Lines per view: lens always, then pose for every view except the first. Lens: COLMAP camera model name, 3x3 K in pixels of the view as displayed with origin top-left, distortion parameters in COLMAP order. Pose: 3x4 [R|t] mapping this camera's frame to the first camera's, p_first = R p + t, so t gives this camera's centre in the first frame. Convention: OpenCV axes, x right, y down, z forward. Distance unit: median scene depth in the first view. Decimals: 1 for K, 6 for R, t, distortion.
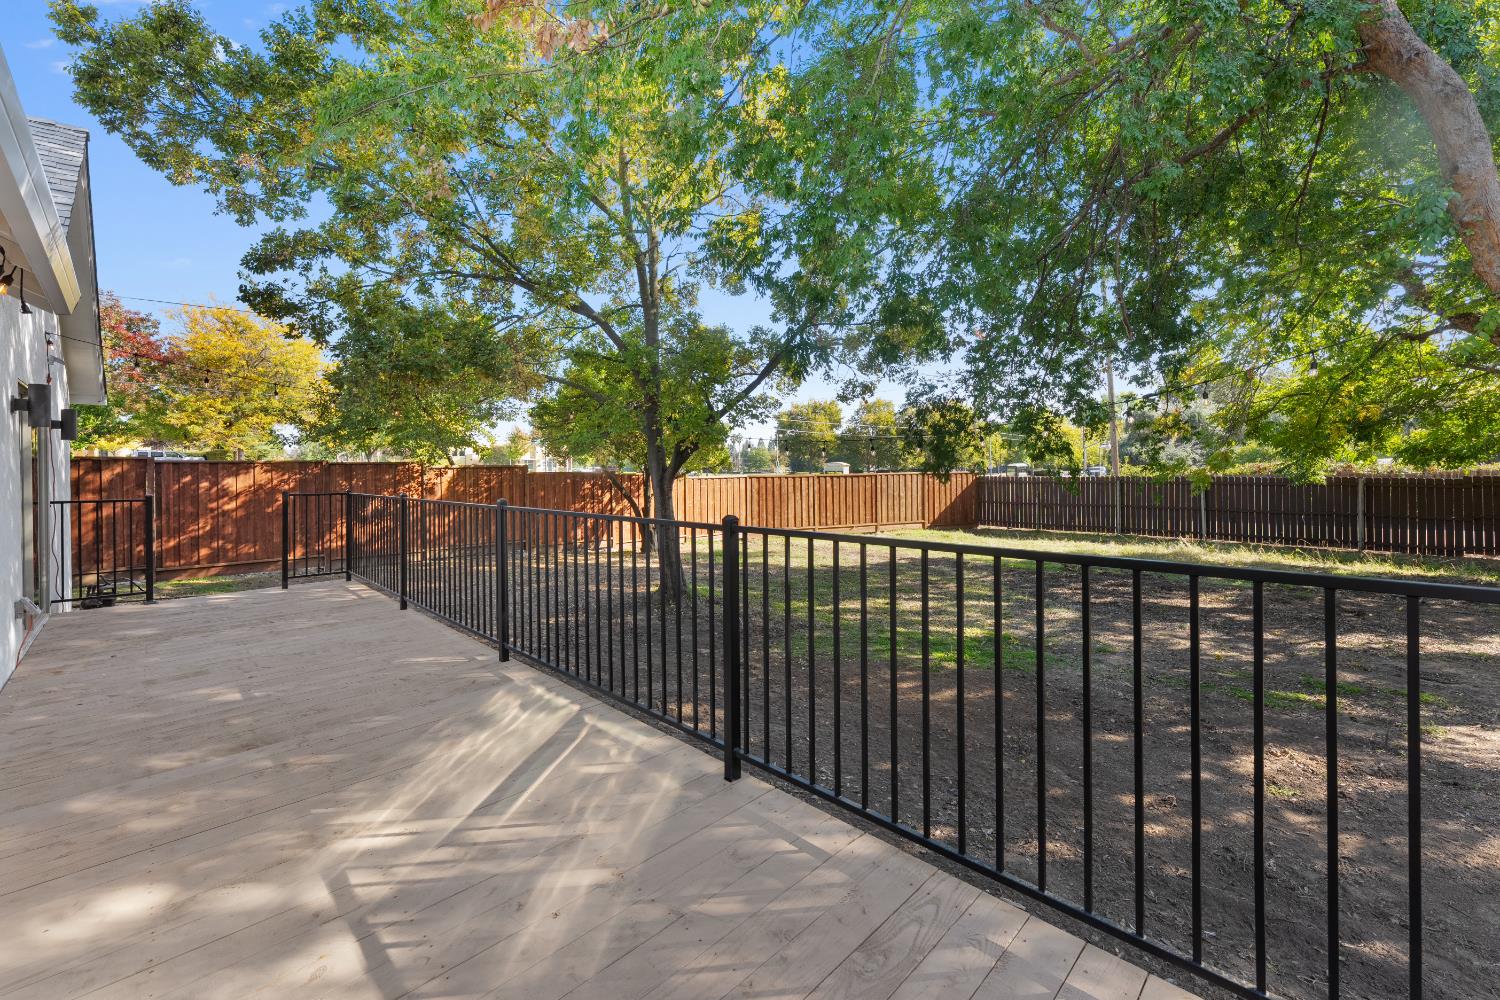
lens RADIAL K [[614.4, 0, 741.4], [0, 614.4, 466.9], [0, 0, 1]] dist [-0.000141, 0.000476]
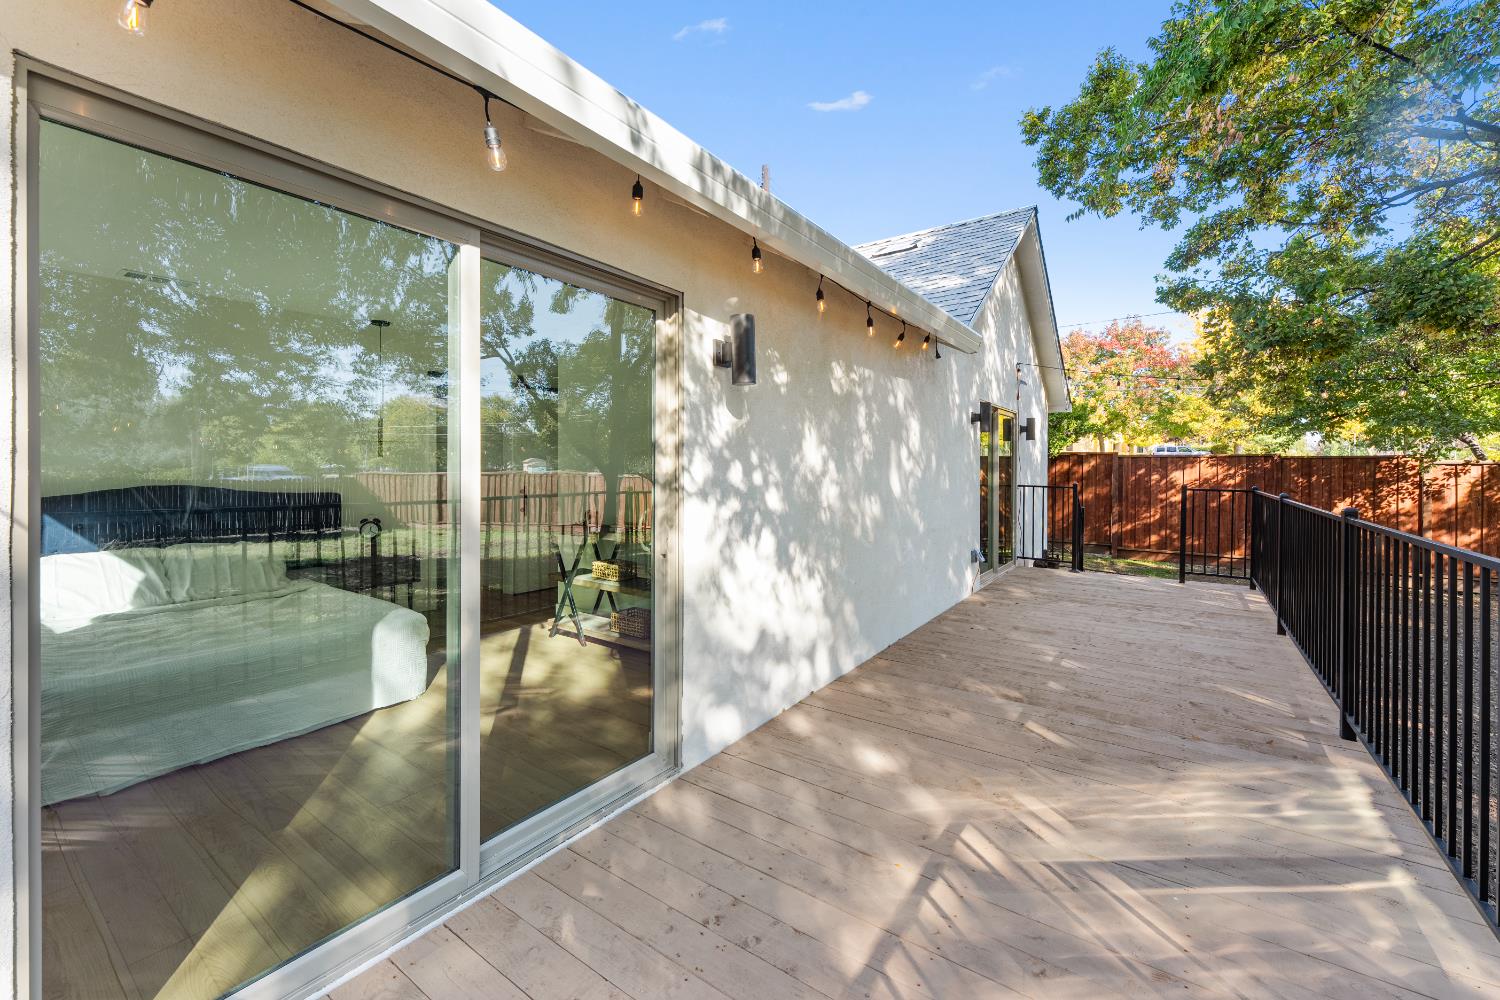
lens RADIAL K [[614.4, 0, 741.4], [0, 614.4, 466.9], [0, 0, 1]] dist [-0.000141, 0.000476]
pose [[0.176288, 0.013373, -0.984248, 0.074255], [-0.004261, 0.999909, 0.012822, 0.000129], [0.984329, 0.001933, 0.176329, 0.082271]]
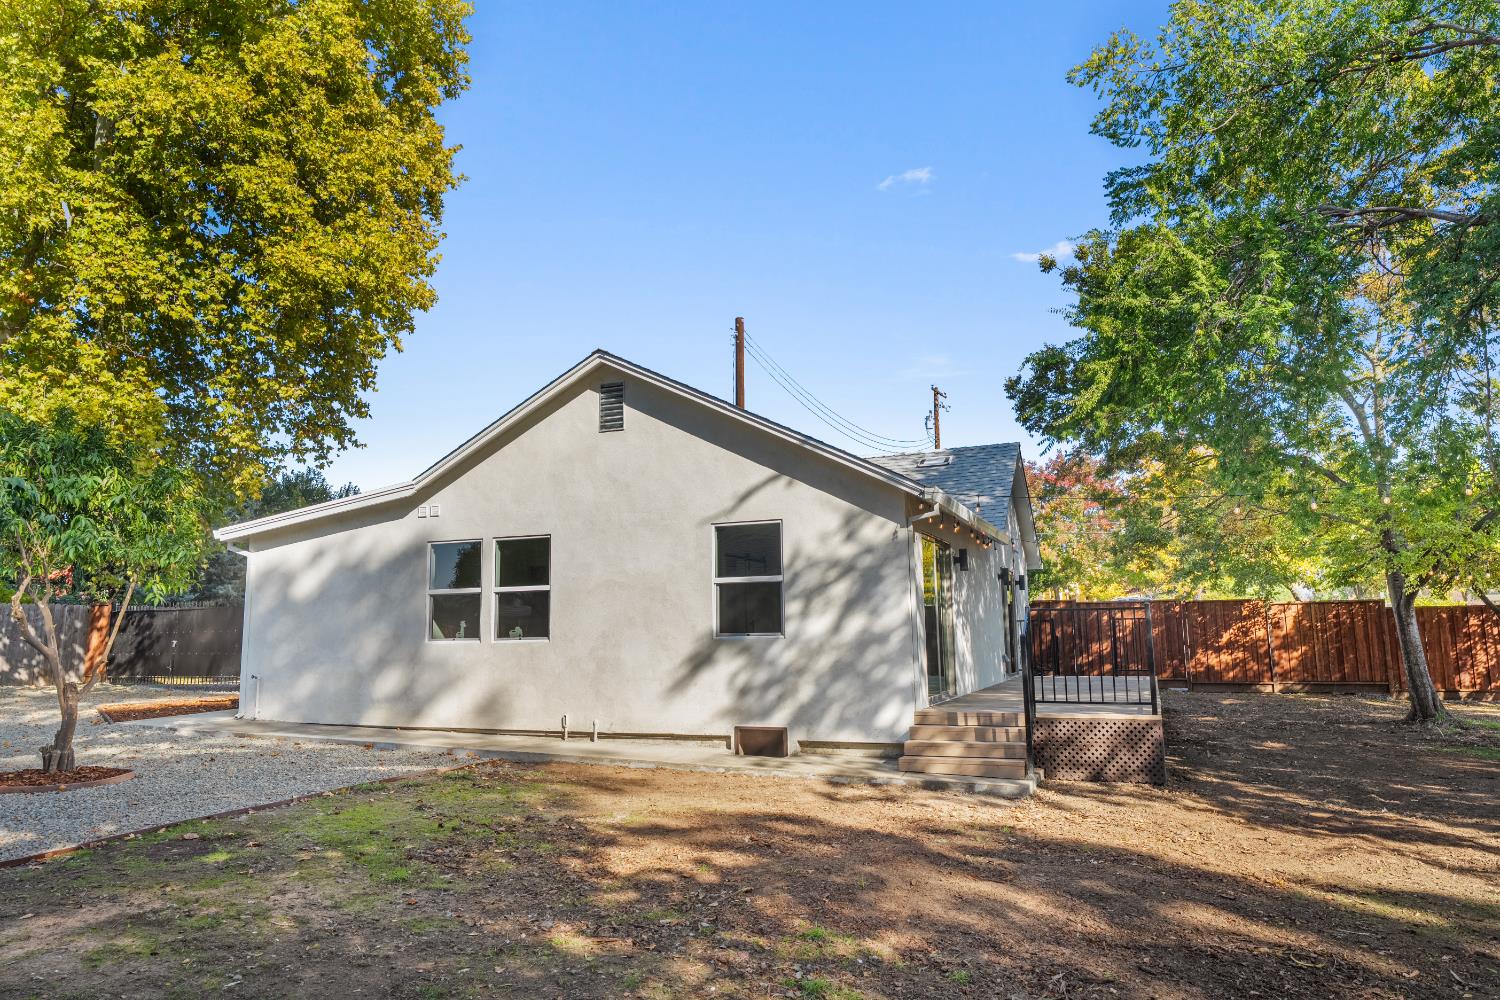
lens RADIAL K [[989.4, 0, 750.0], [0, 989.4, 500.0], [0, 0, 1]] dist [0.040896, -0.000180]
pose [[0.400749, -0.122086, -0.908017, 0.862564], [0.016301, 0.991875, -0.126167, 0.033086], [0.916043, 0.035760, 0.399483, -0.621609]]
